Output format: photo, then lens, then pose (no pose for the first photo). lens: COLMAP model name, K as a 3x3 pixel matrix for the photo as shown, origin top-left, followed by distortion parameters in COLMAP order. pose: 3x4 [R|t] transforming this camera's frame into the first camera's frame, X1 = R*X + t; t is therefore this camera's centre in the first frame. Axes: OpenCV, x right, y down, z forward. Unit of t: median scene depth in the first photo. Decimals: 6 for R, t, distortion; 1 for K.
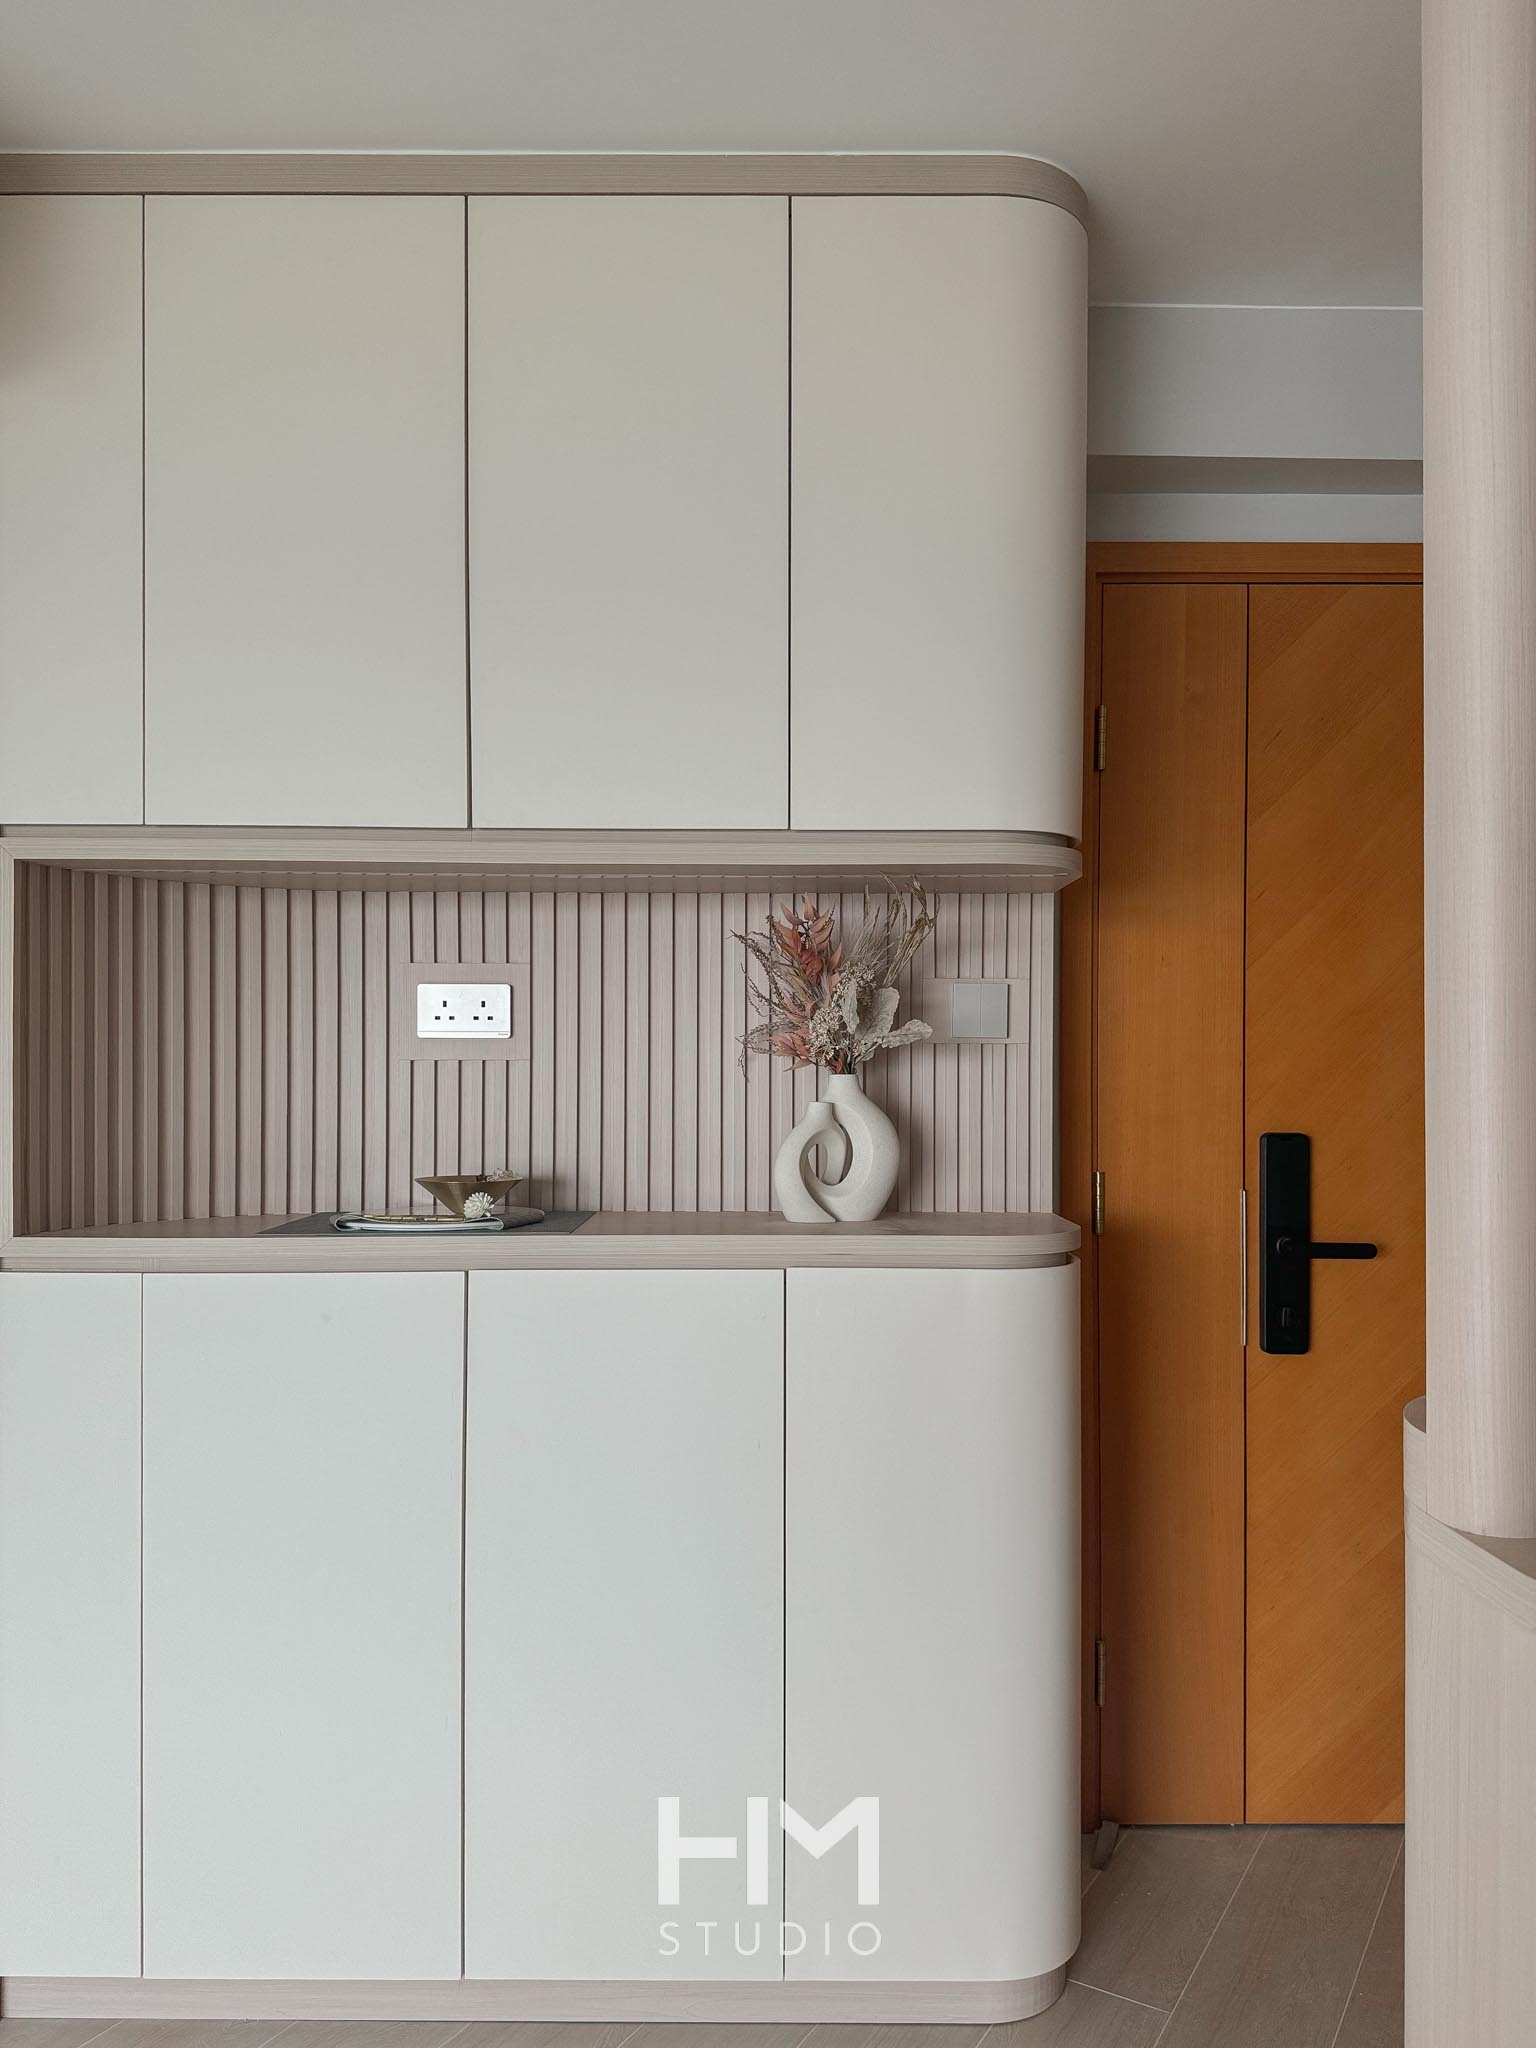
lens RADIAL K [[1480.9, 0, 762.8], [0, 1480.9, 1073.2], [0, 0, 1]] dist [0.088898, -0.146954]
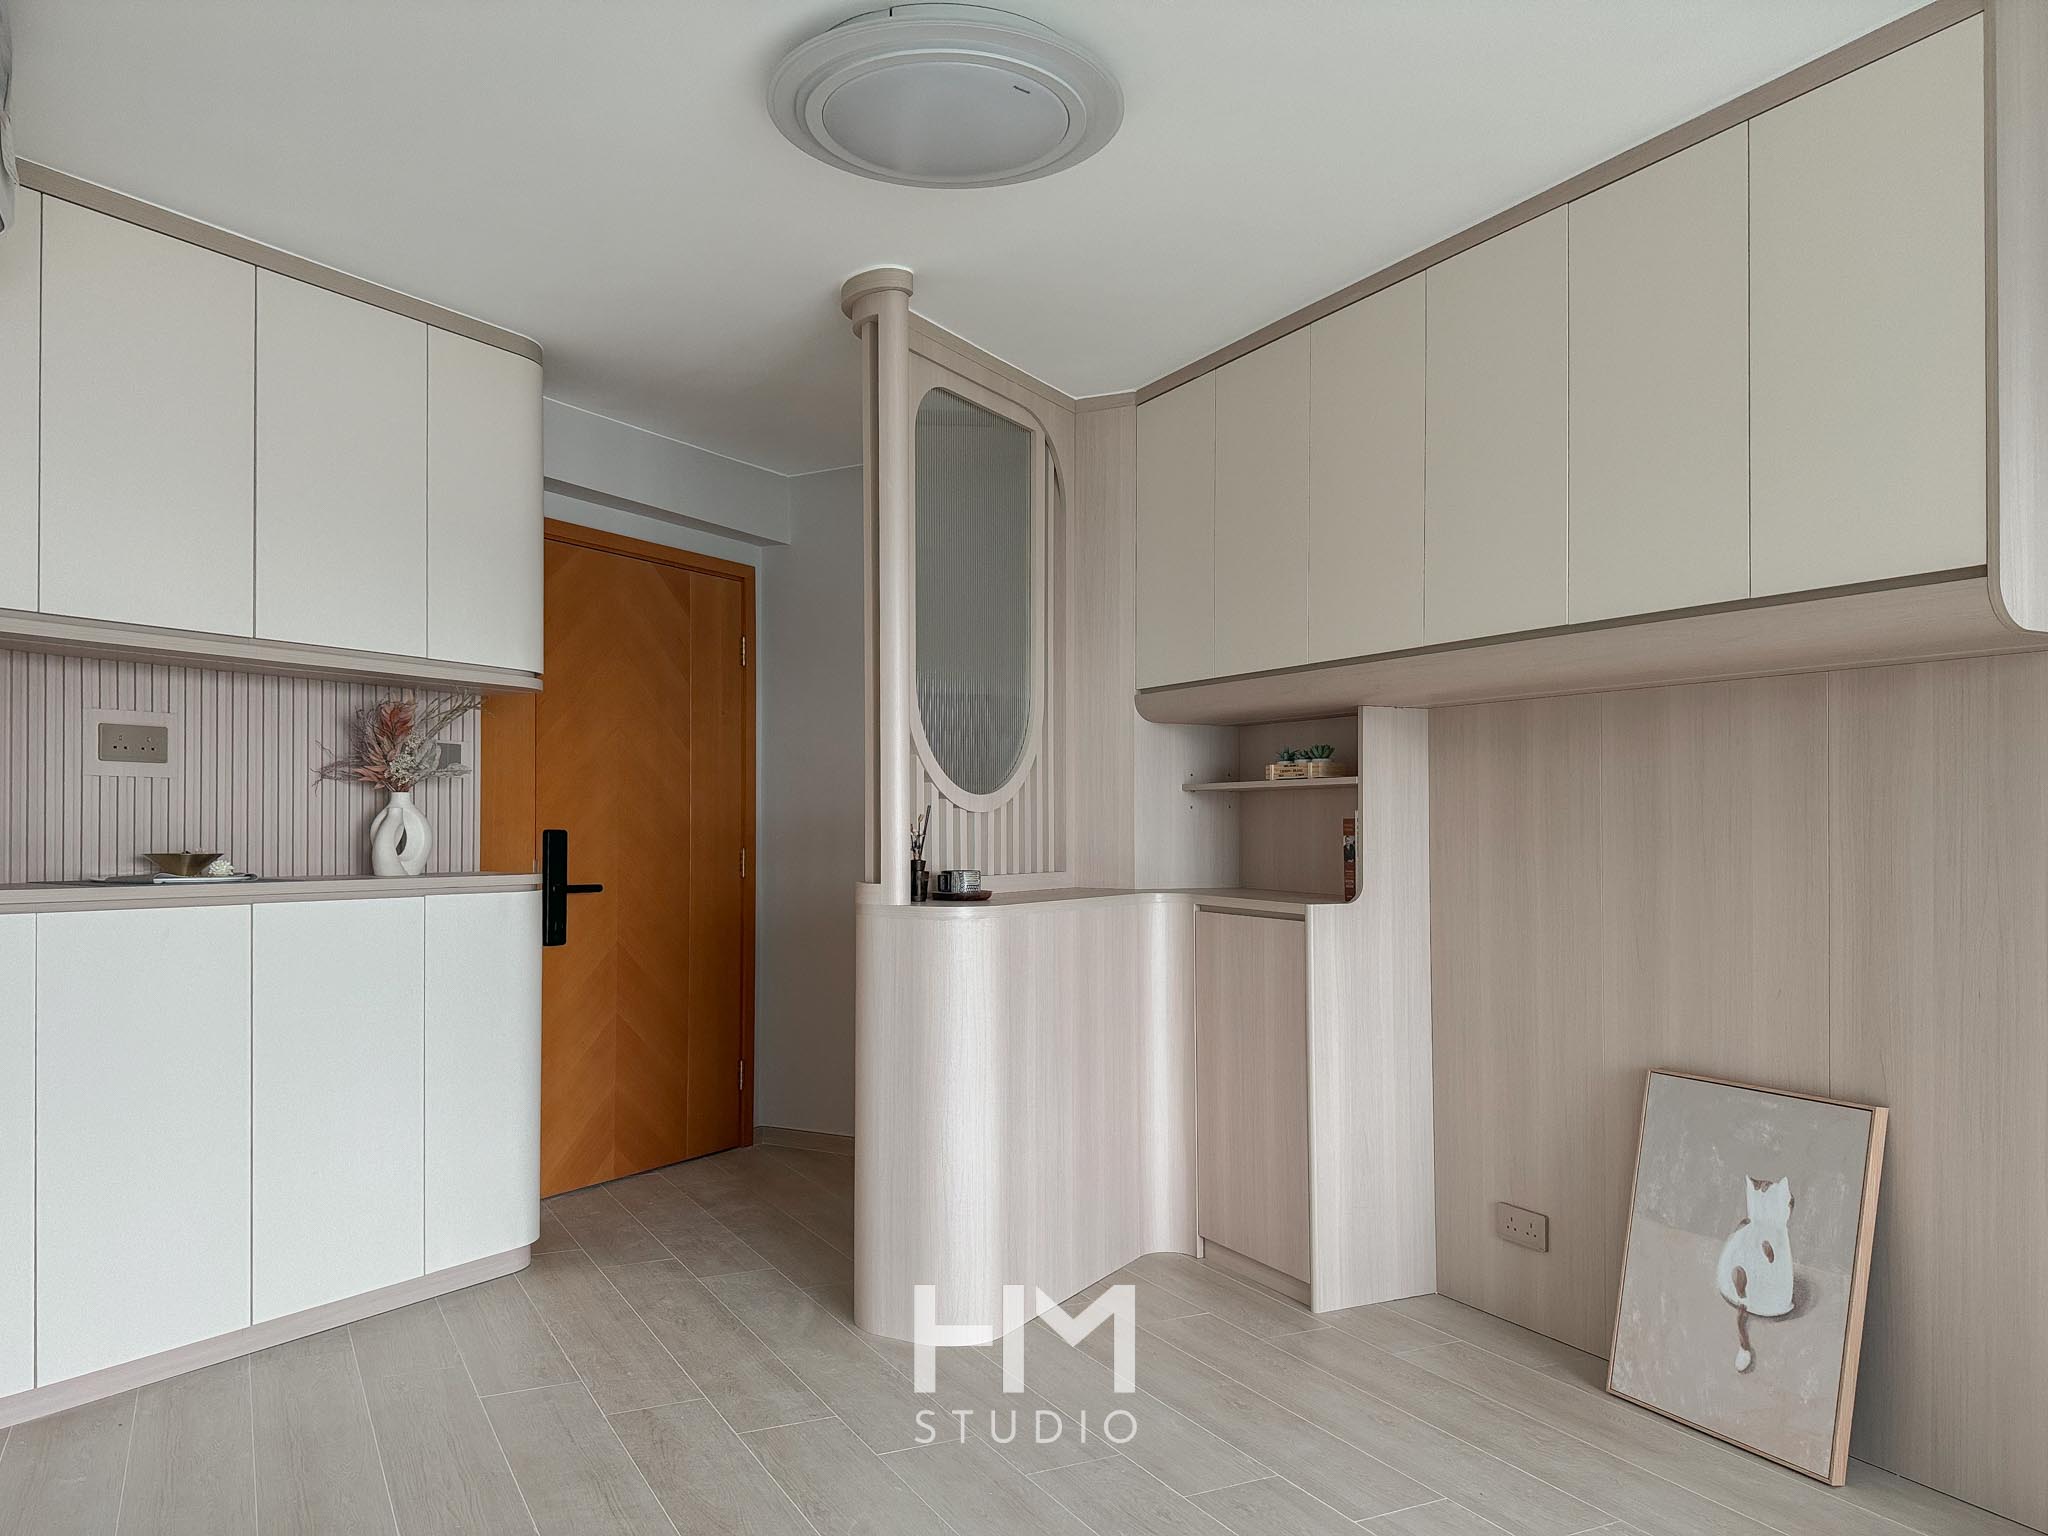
lens RADIAL K [[1480.6, 0, 1059.5], [0, 1480.6, 794.3], [0, 0, 1]] dist [0.103806, -0.088414]
pose [[0.518440, 0.021817, 0.854836, -1.019679], [-0.008718, 0.999757, -0.020228, 0.031444], [-0.855070, 0.003034, 0.518504, -0.566612]]
